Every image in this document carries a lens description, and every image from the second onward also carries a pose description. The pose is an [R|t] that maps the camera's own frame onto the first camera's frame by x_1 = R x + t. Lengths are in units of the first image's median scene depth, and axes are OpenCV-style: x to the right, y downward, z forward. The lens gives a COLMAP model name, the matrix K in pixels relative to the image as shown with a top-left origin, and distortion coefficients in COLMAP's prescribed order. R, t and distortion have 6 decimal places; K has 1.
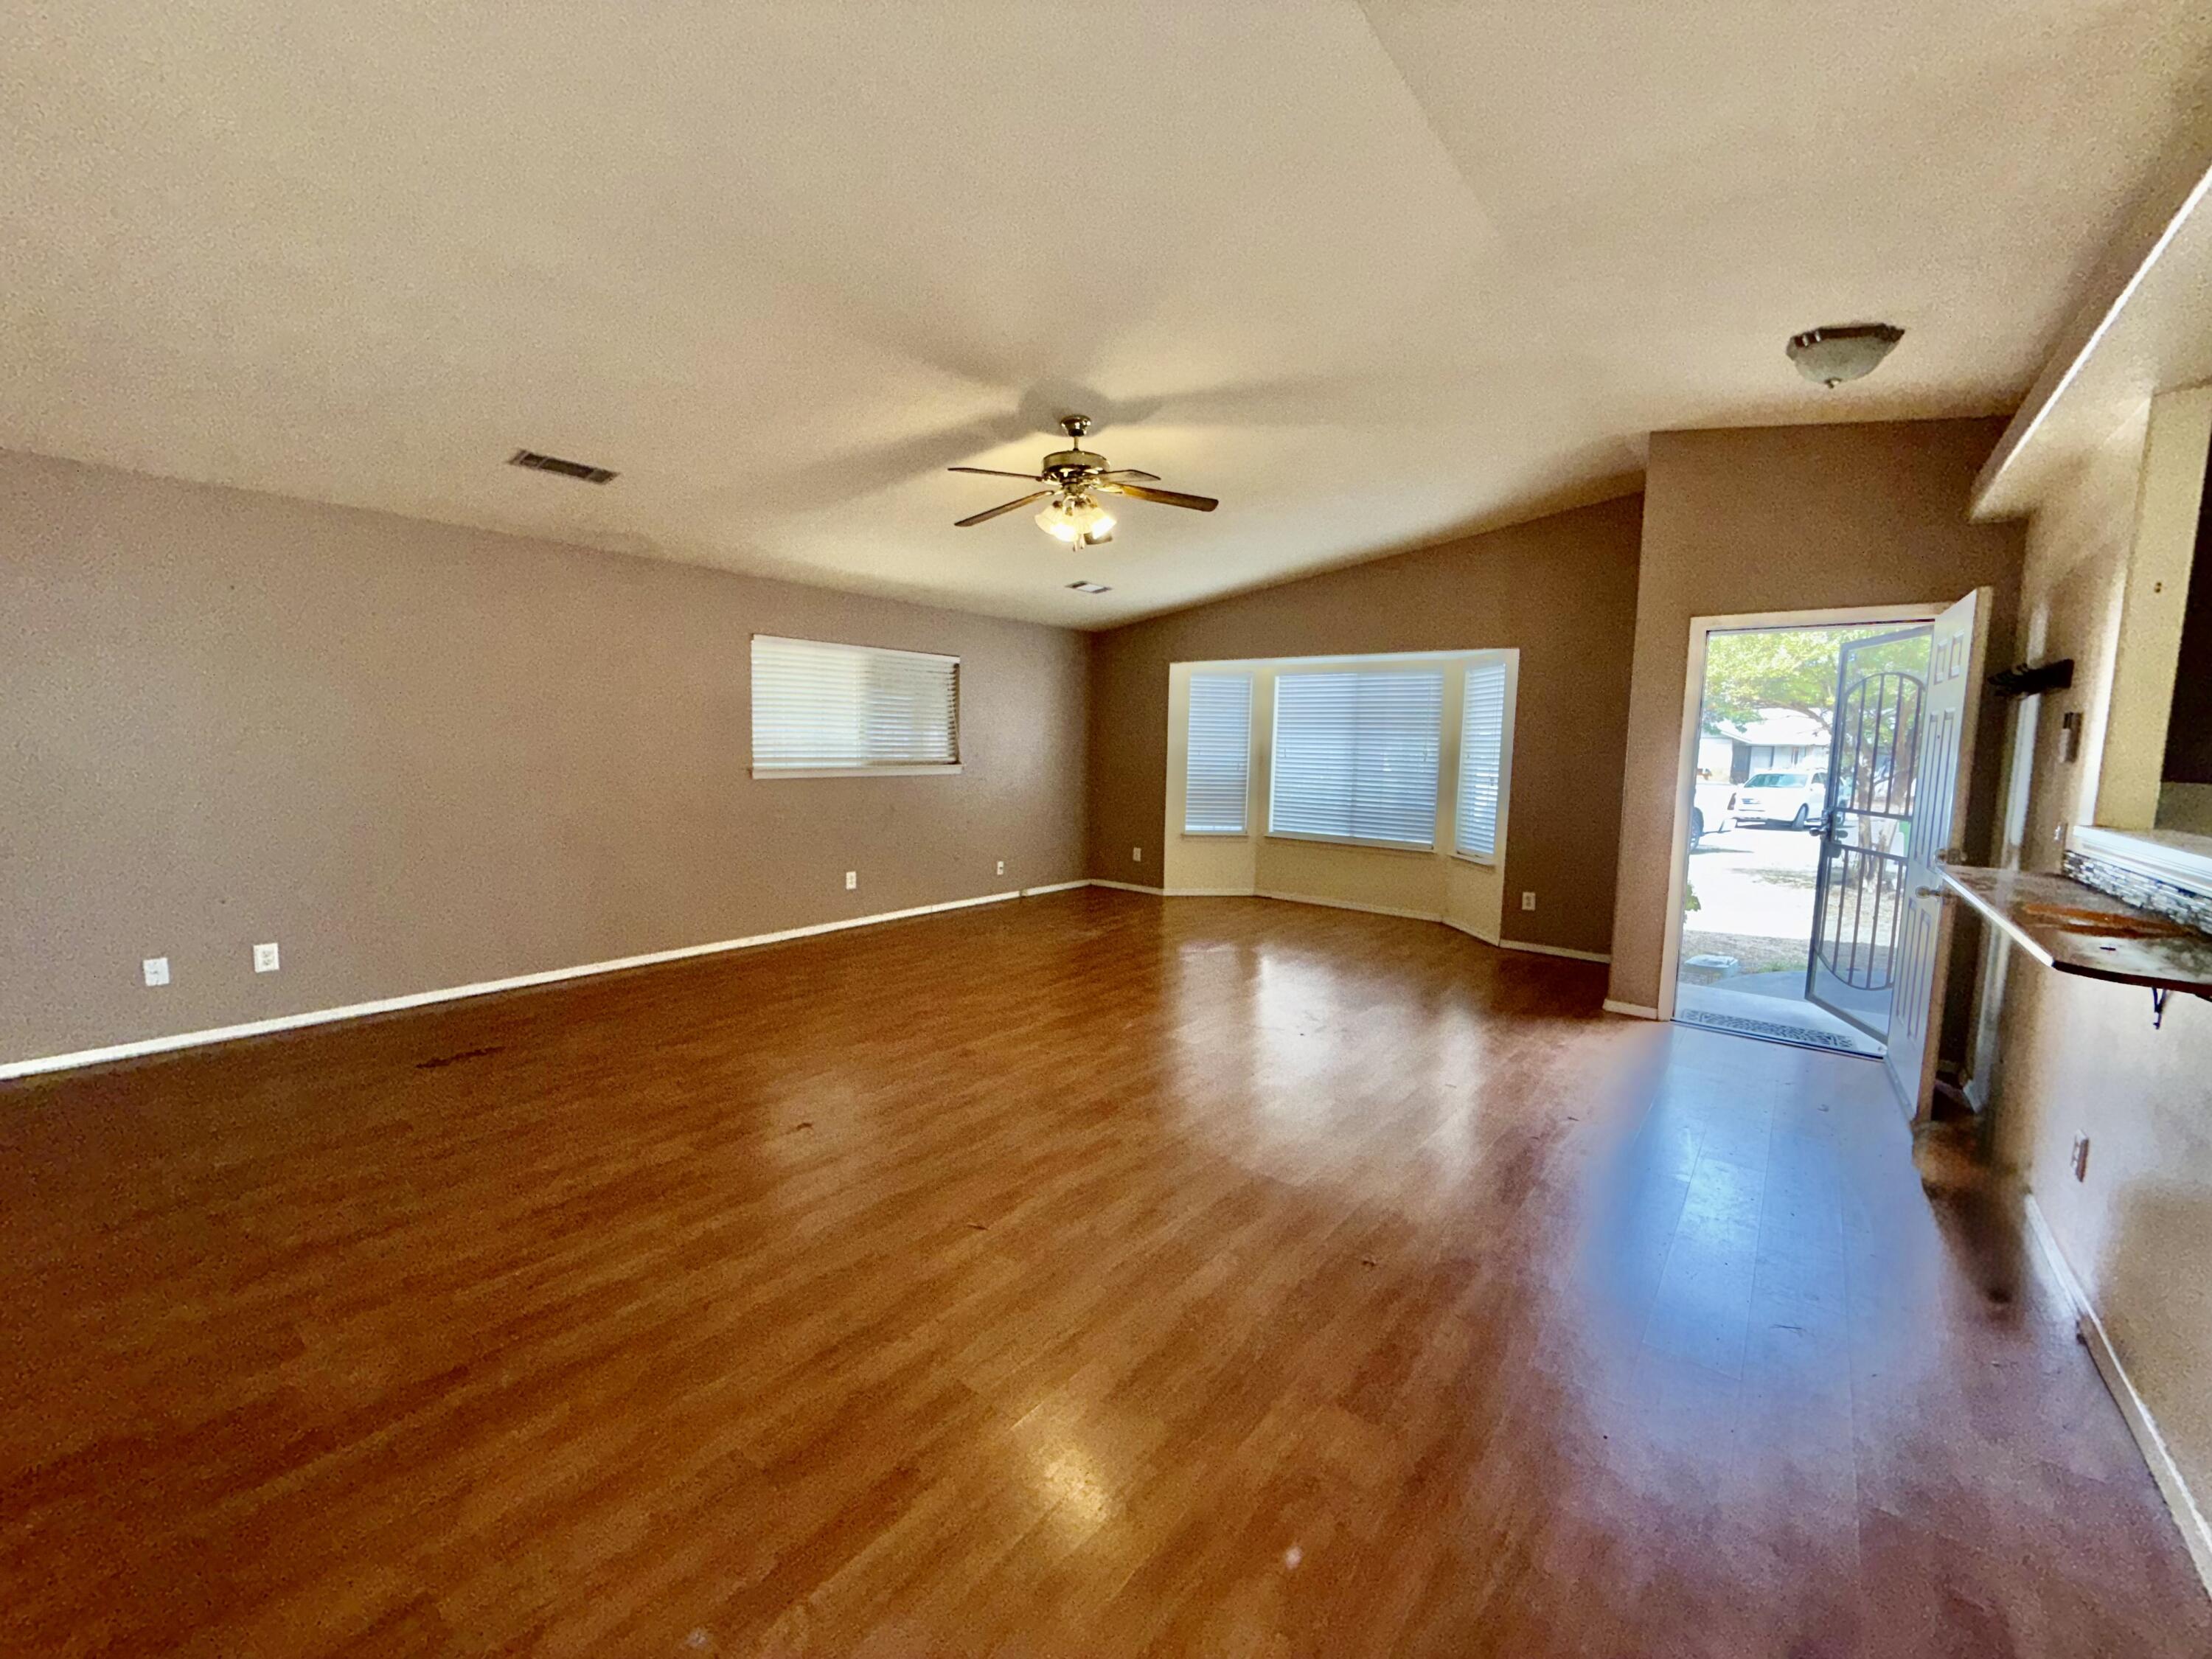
lens RADIAL K [[881.4, 0, 1101.2], [0, 881.4, 832.8], [0, 0, 1]] dist [-0.001502, 0.000803]
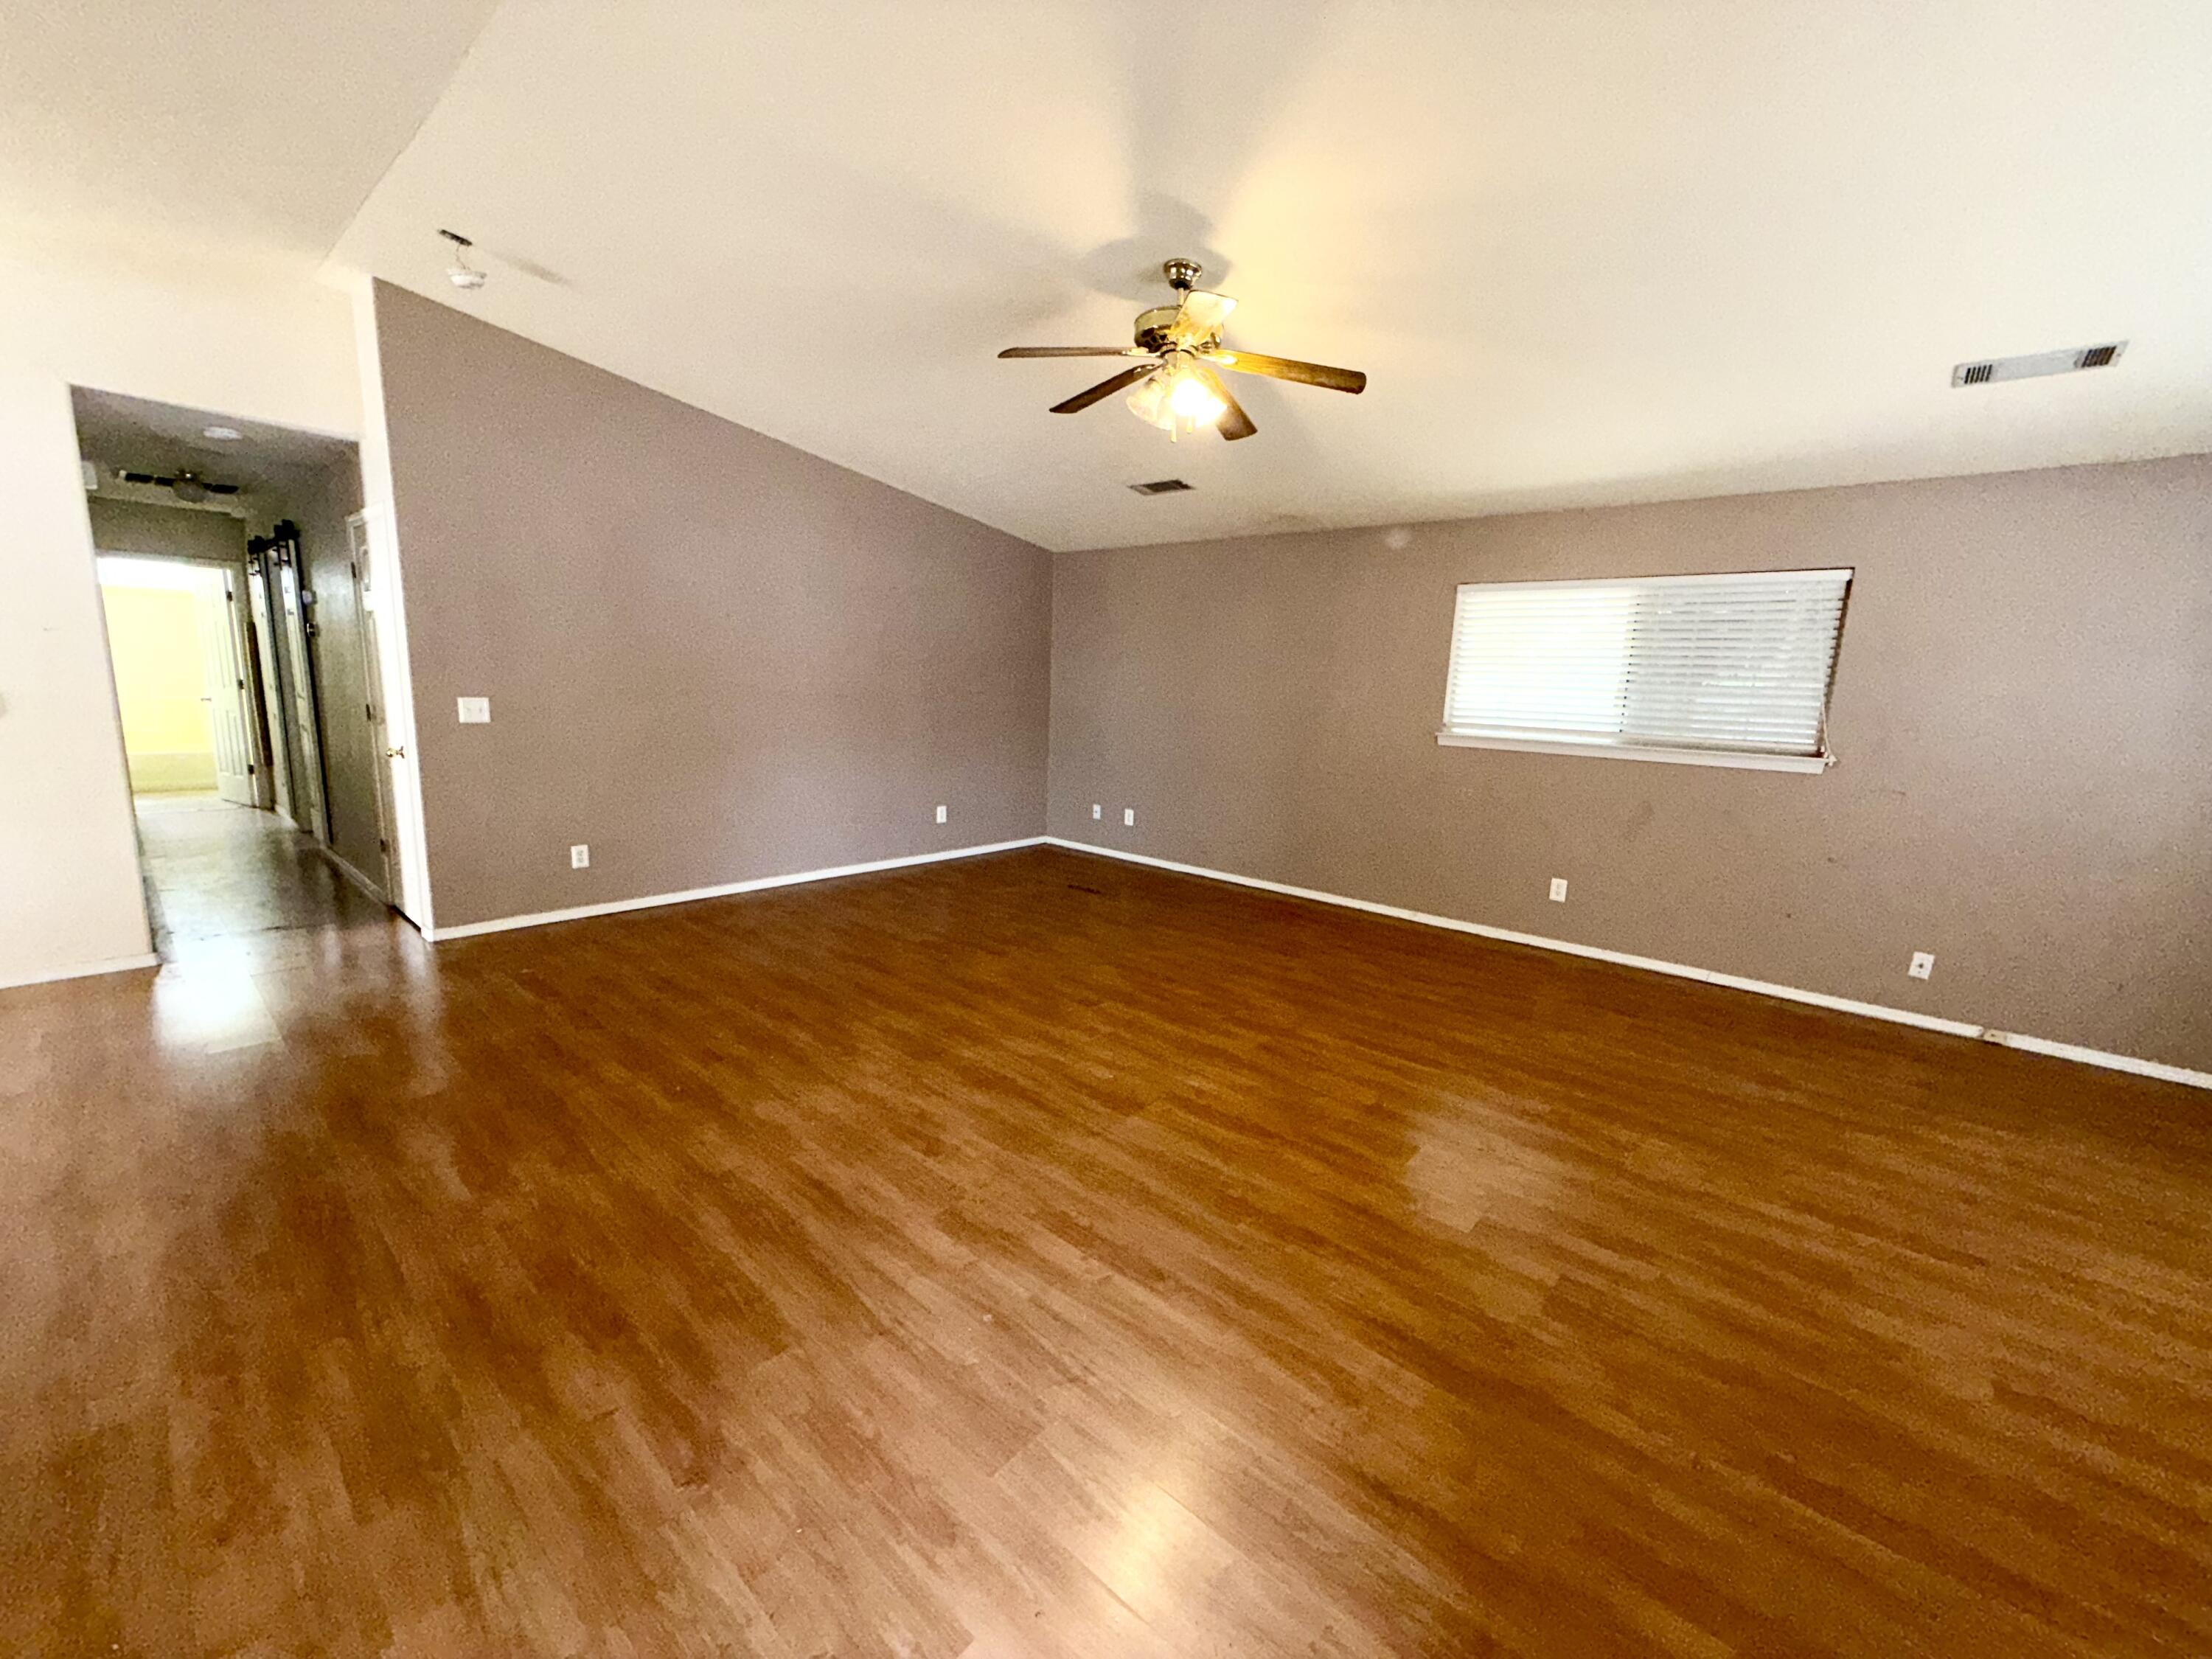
lens RADIAL K [[887.5, 0, 1106.5], [0, 887.5, 825.8], [0, 0, 1]] dist [0.002531, 0.000251]
pose [[-0.043900, 0.140069, -0.989168, 0.673020], [-0.145169, 0.978719, 0.145032, -0.076685], [0.988432, 0.149963, -0.022632, 0.849641]]
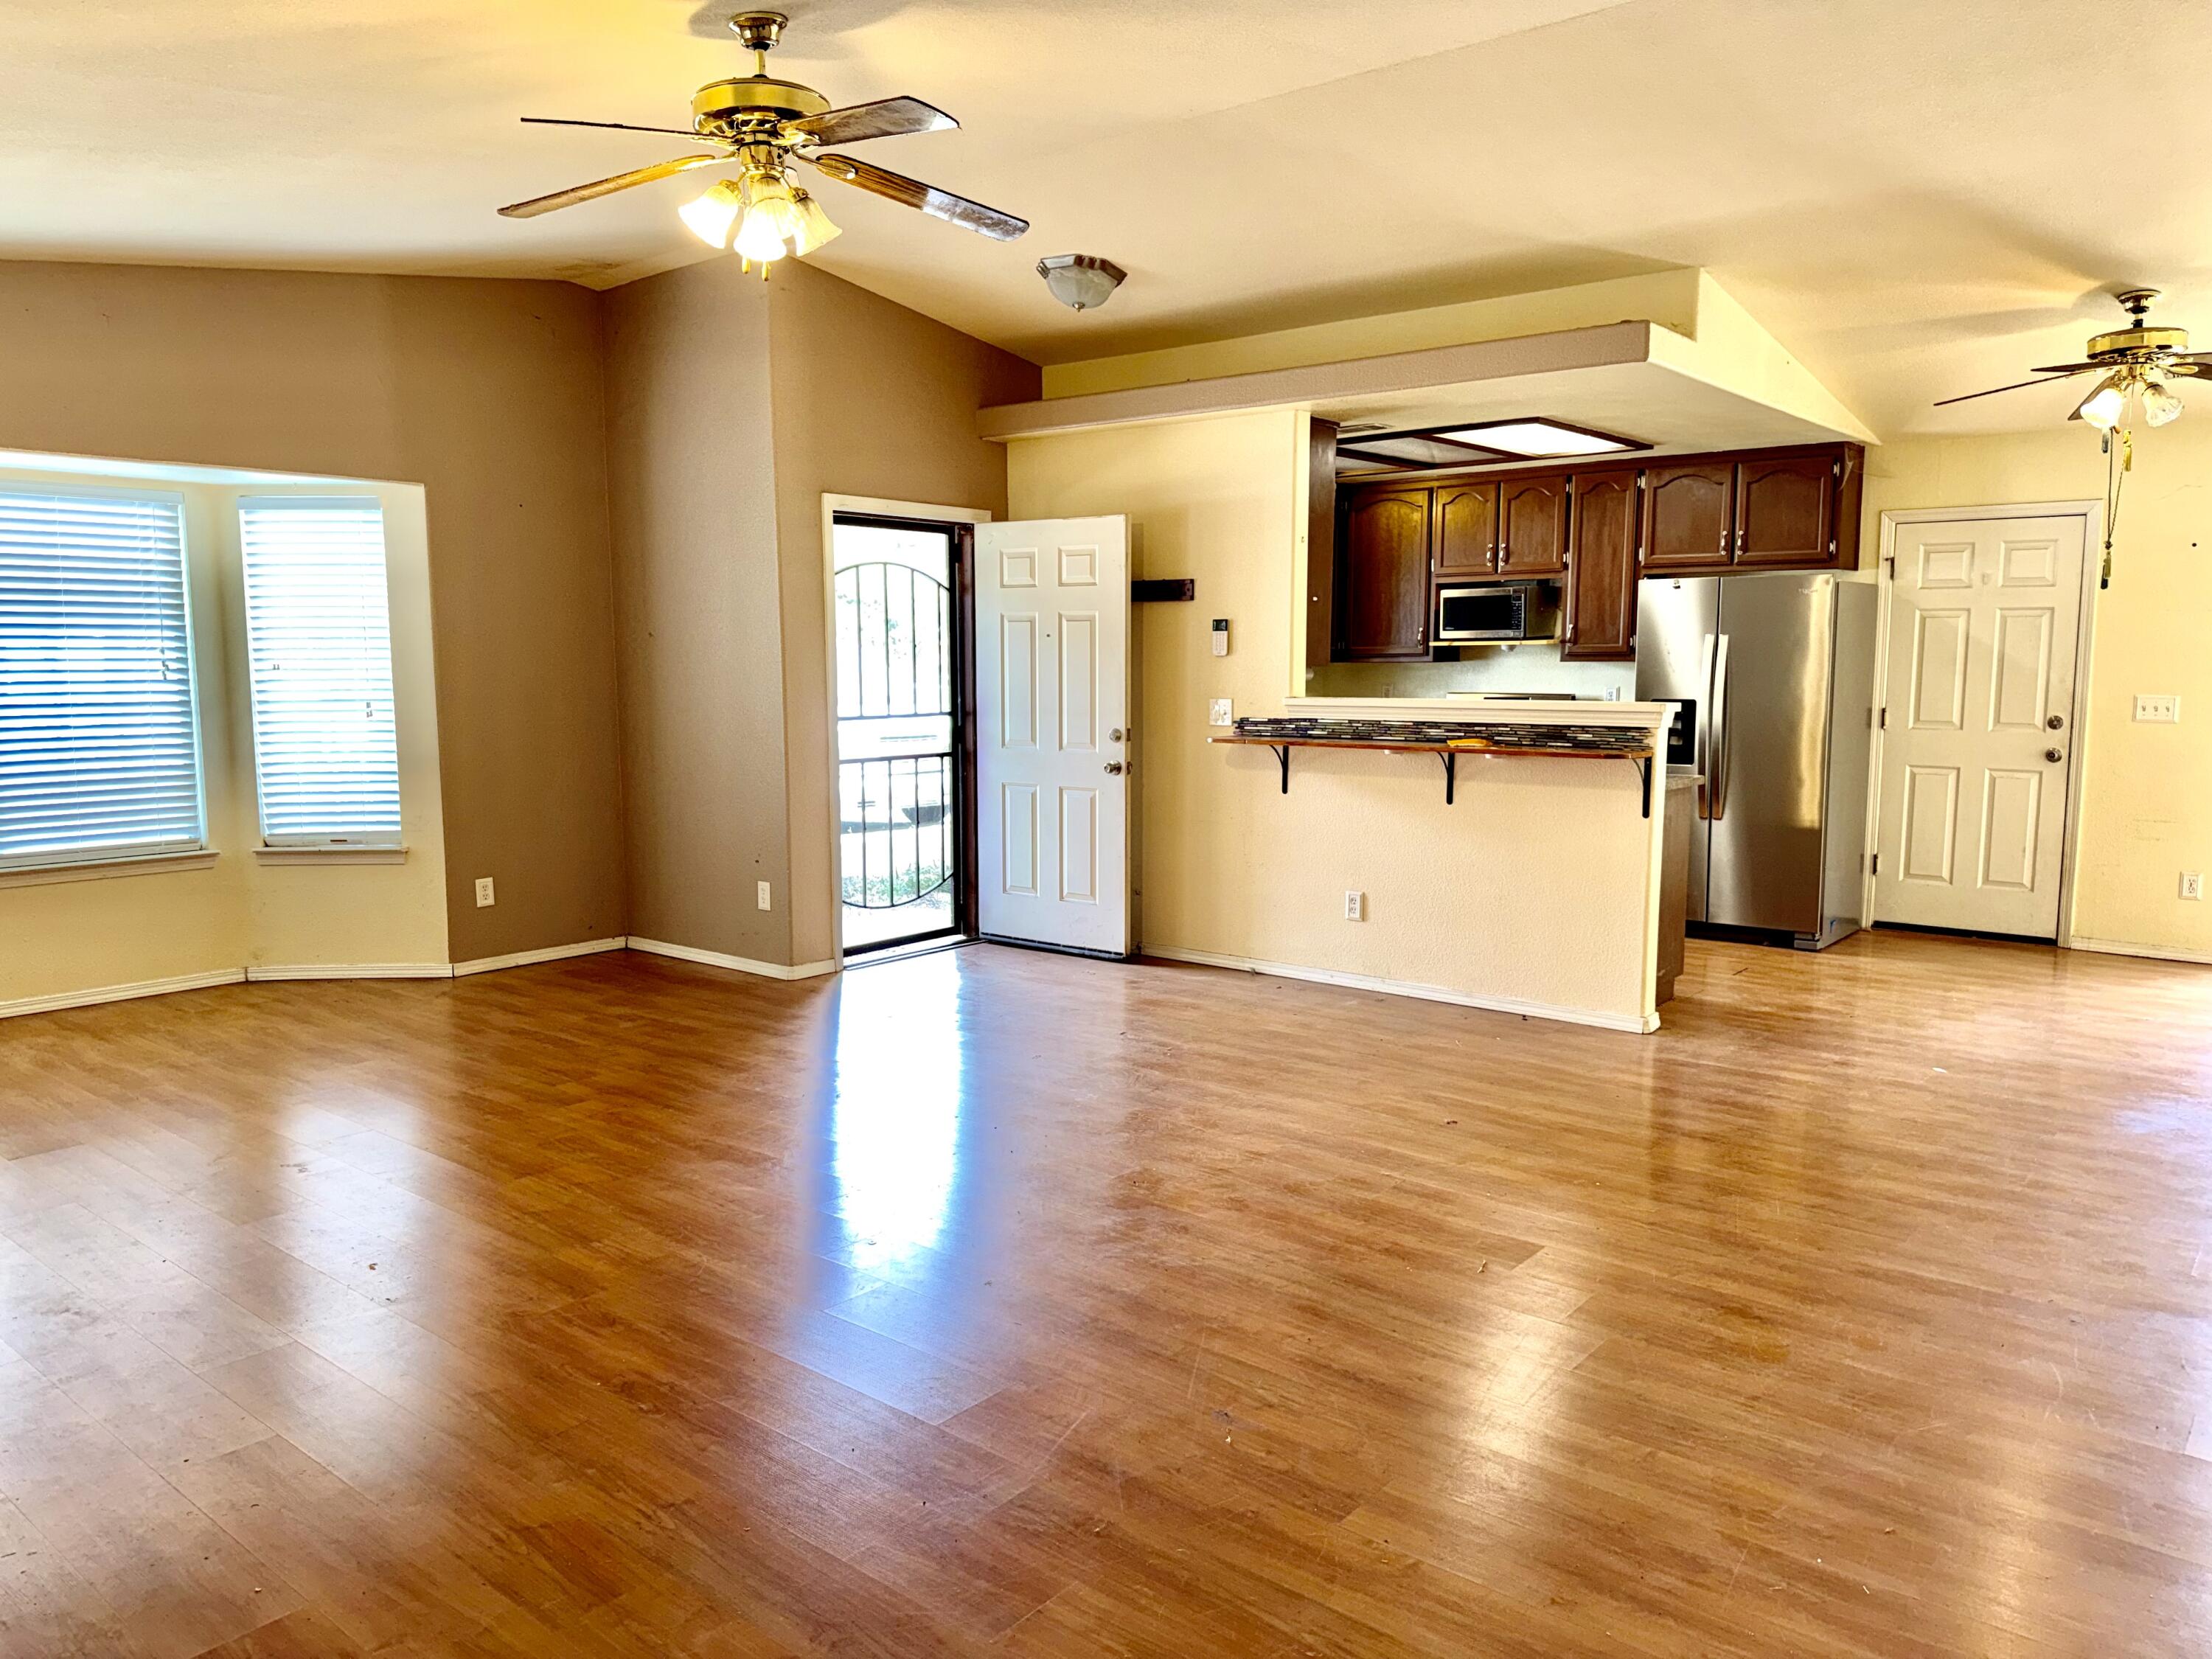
lens RADIAL K [[1557.0, 0, 1108.7], [0, 1557.0, 823.3], [0, 0, 1]] dist [0.125404, -0.221400]
pose [[0.013445, -0.128297, 0.991645, -0.817102], [0.106077, 0.986321, 0.126170, -0.087285], [-0.994267, 0.103494, 0.026870, 0.683888]]
